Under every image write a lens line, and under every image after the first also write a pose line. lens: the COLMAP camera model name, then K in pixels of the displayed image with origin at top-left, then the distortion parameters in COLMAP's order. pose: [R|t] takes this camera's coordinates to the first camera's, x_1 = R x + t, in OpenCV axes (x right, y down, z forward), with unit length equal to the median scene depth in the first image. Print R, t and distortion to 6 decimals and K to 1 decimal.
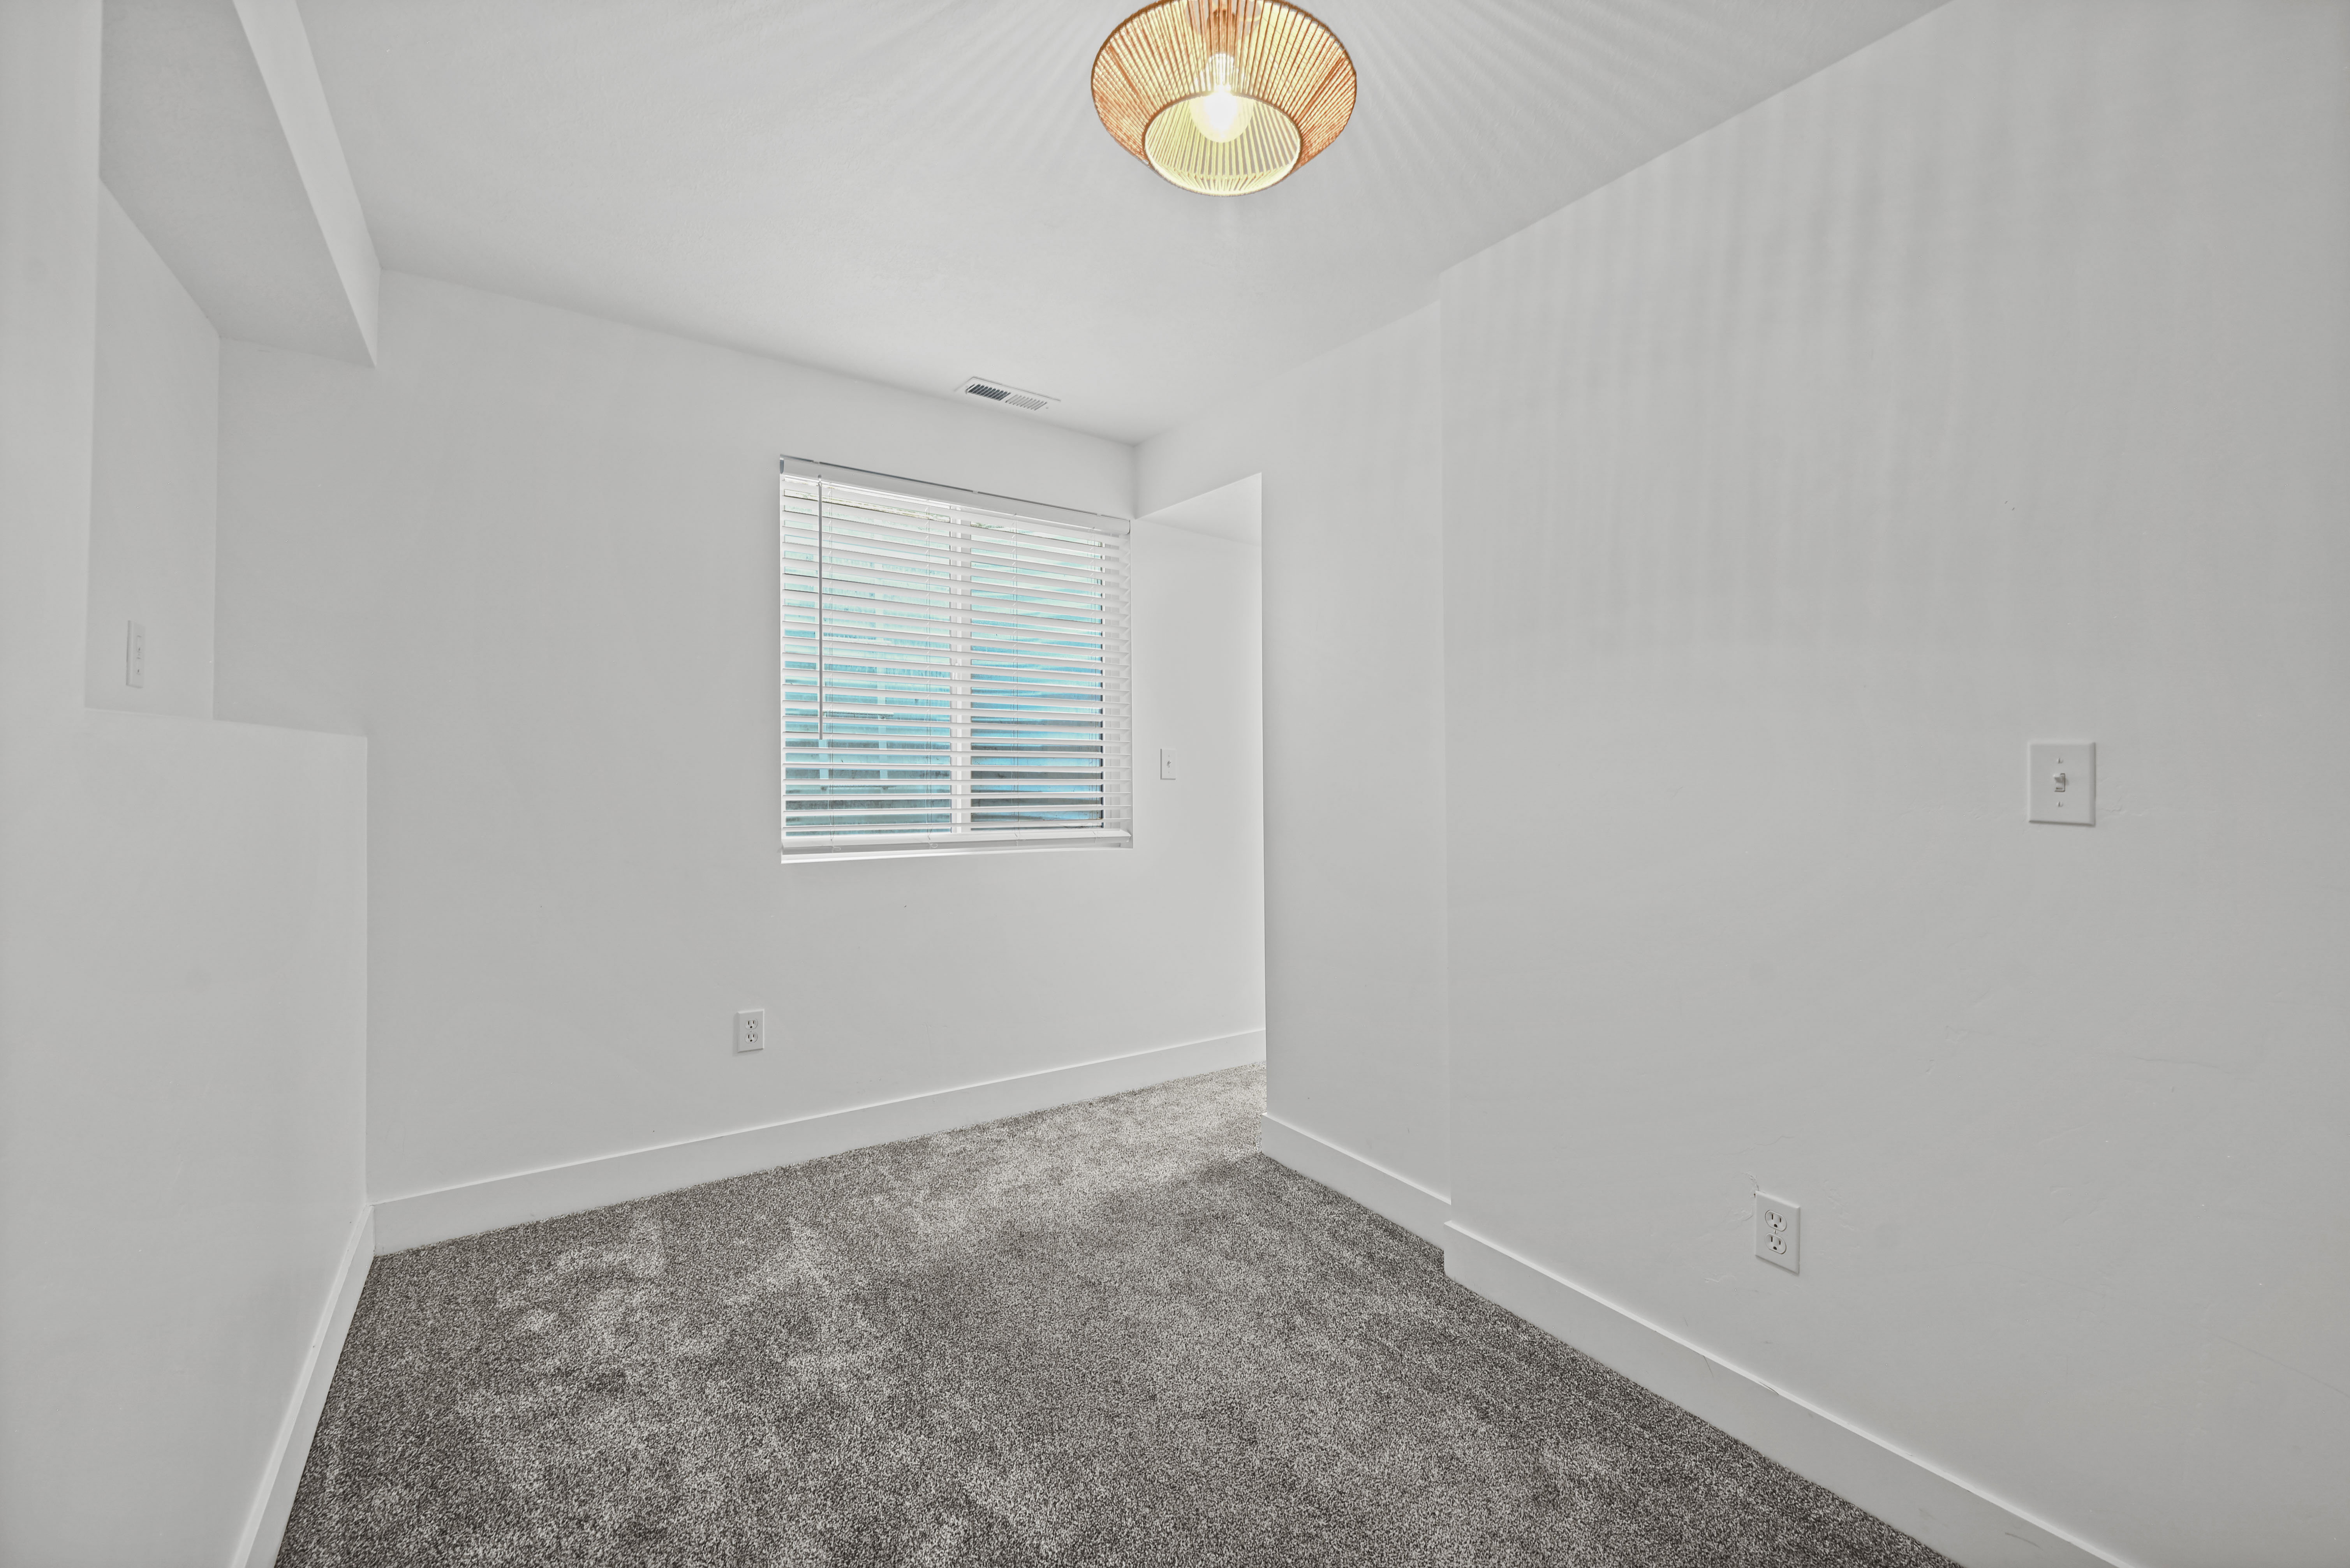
lens RADIAL K [[956.8, 0, 1181.0], [0, 956.8, 757.2], [0, 0, 1]] dist [-0.003577, -0.001526]
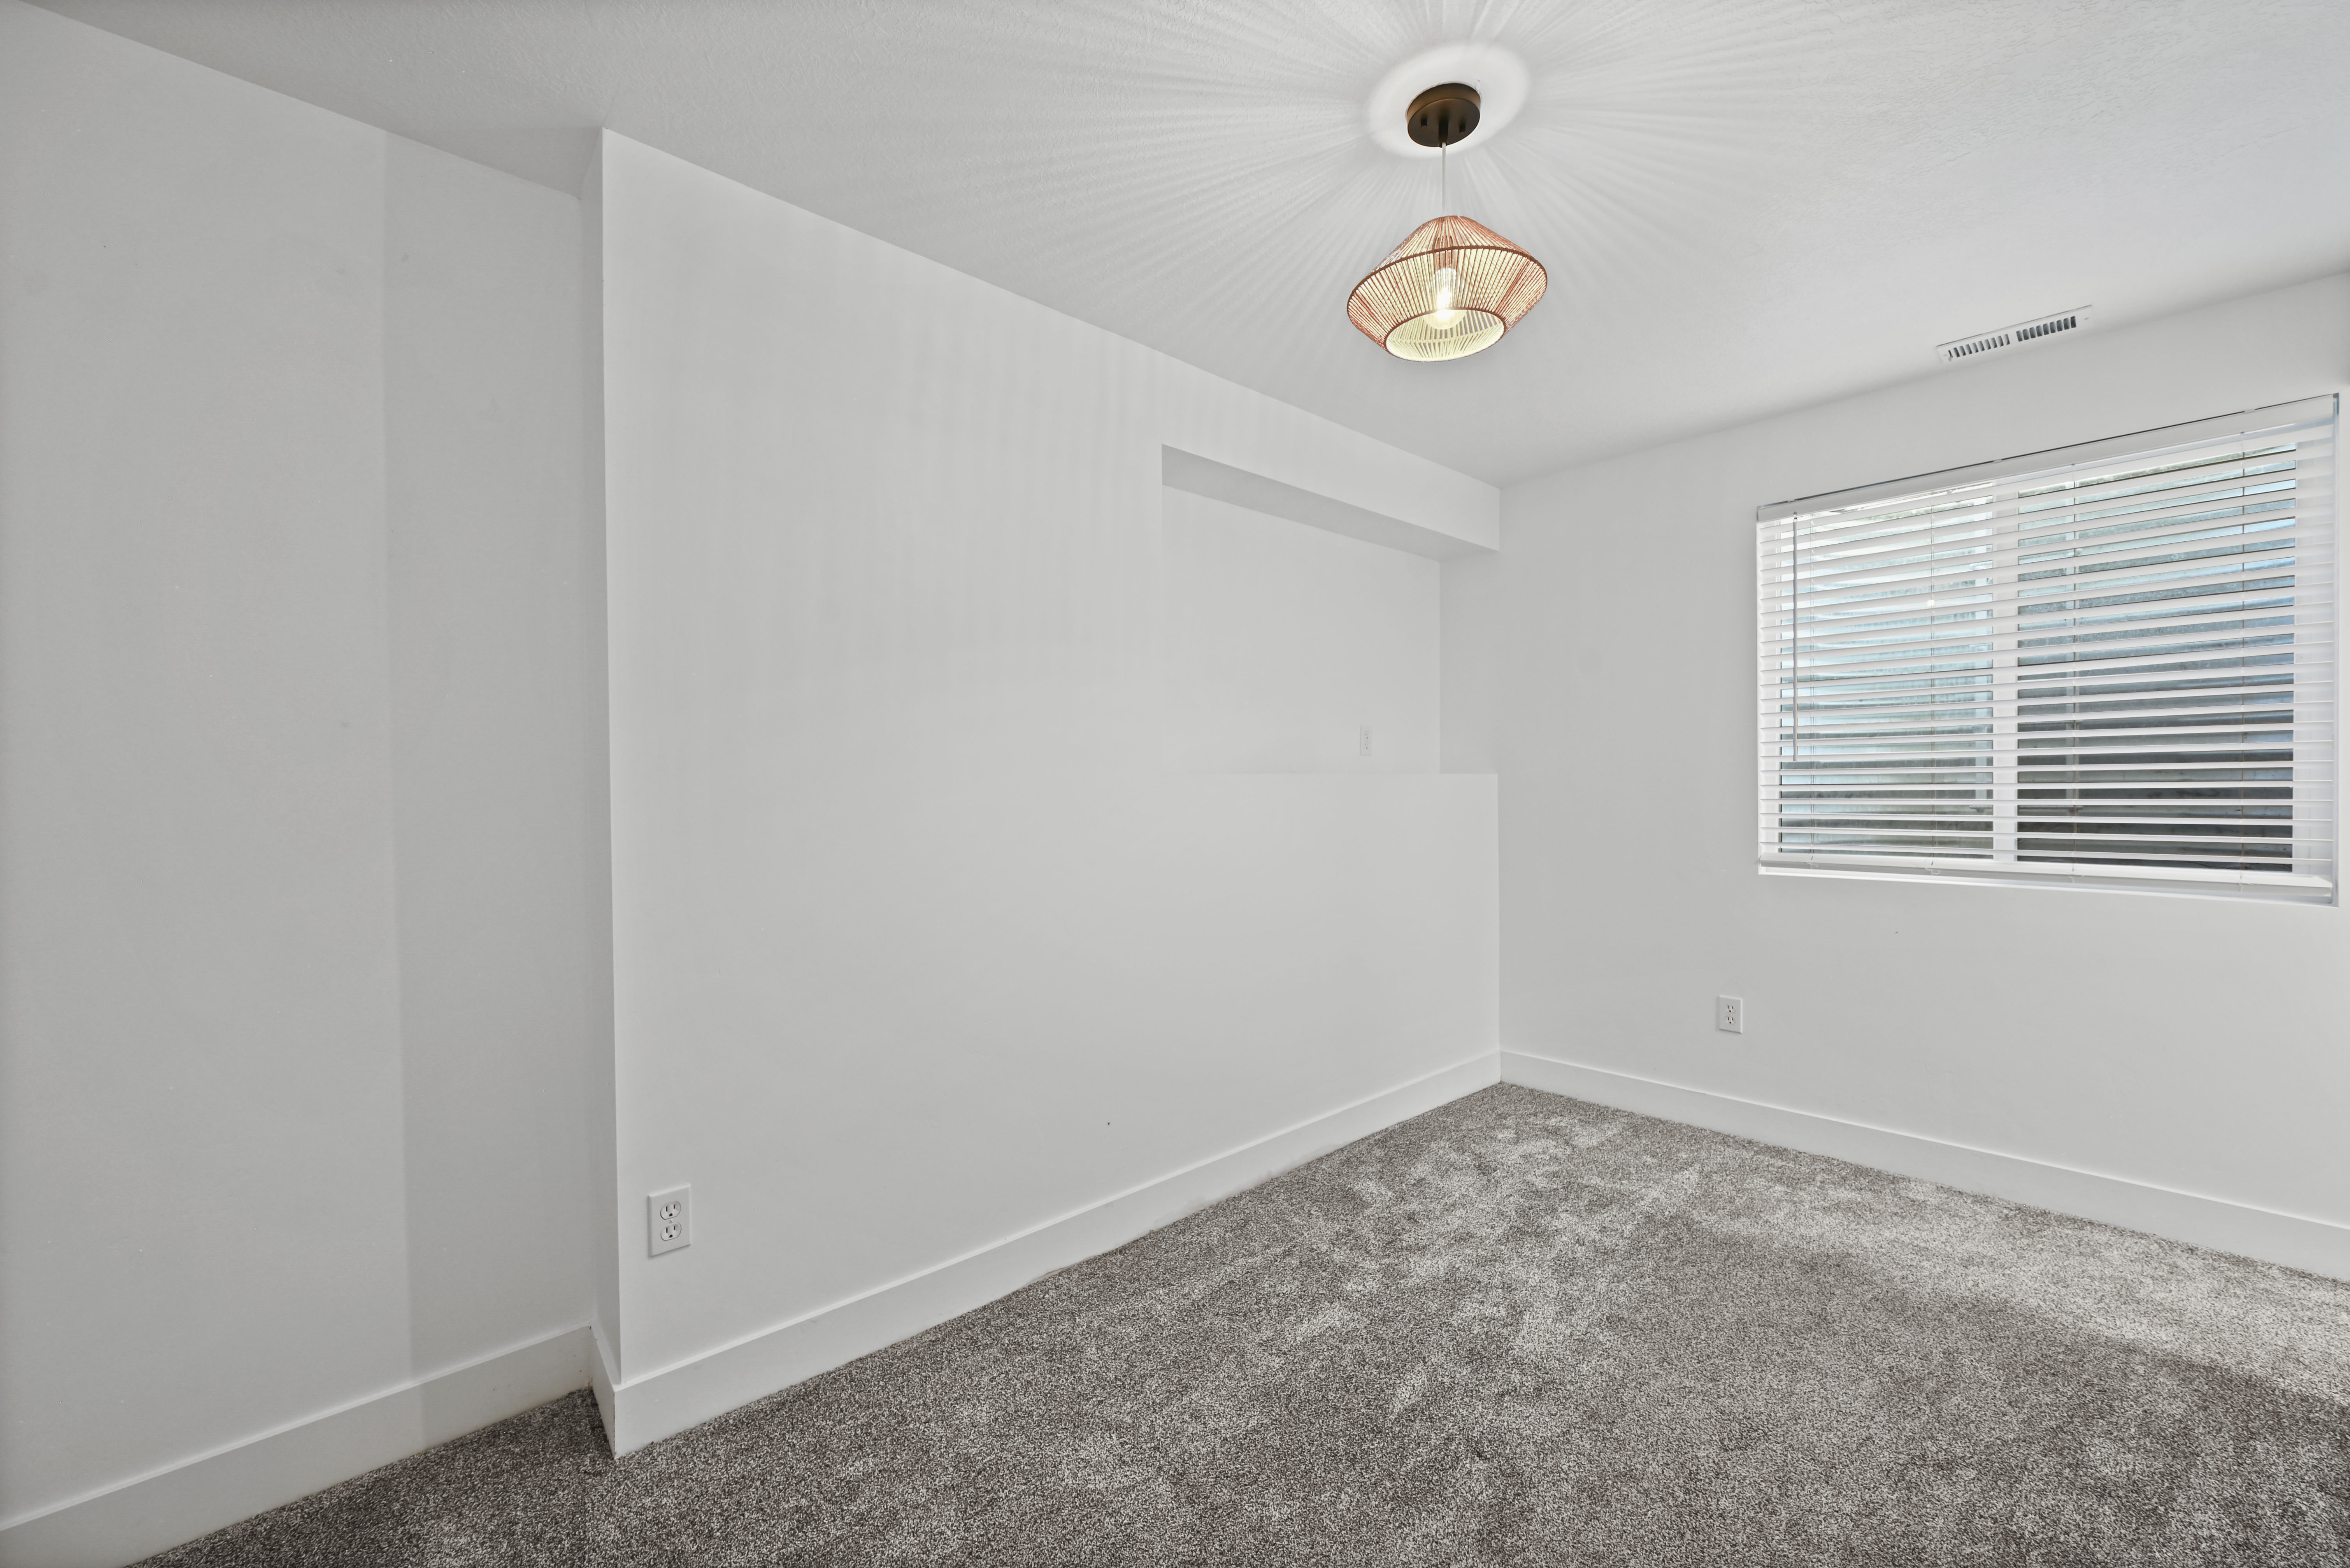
lens RADIAL K [[956.9, 0, 1180.1], [0, 956.9, 797.1], [0, 0, 1]] dist [-0.003577, -0.001526]
pose [[0.122428, -0.001863, -0.992476, 0.632614], [0.019618, 0.999807, 0.000544, 0.007983], [0.992283, -0.019537, 0.122441, 0.196821]]
